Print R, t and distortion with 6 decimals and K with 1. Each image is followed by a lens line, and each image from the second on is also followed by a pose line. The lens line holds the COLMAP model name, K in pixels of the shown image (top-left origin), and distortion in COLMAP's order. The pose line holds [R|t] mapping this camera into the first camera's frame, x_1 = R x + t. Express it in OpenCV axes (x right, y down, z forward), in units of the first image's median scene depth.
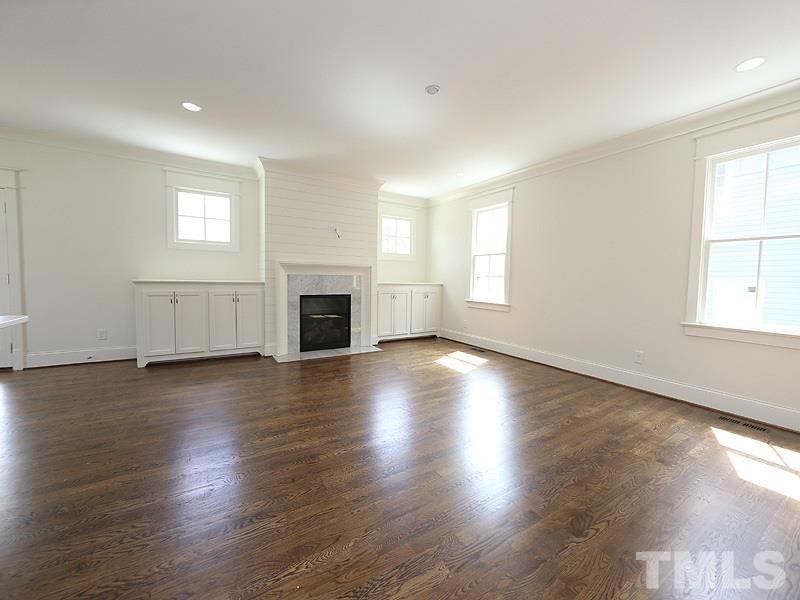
lens RADIAL K [[313.9, 0, 396.2], [0, 313.9, 295.0], [0, 0, 1]] dist [-0.007061, 0.000116]
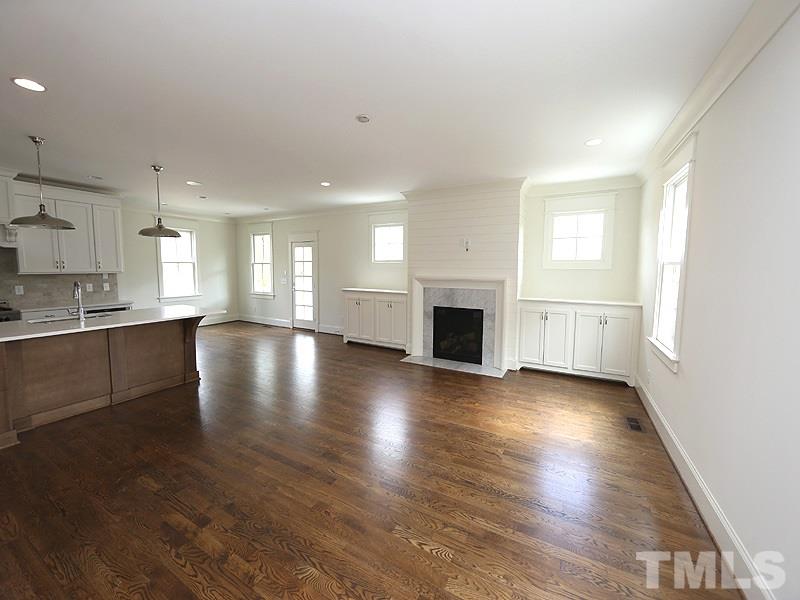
lens RADIAL K [[313.9, 0, 392.5], [0, 313.9, 293.4], [0, 0, 1]] dist [-0.007061, 0.000116]
pose [[0.493879, 0.058514, -0.867560, 0.569000], [-0.042597, 0.998163, 0.043074, -0.084461], [0.868487, 0.015683, 0.495464, 0.323206]]
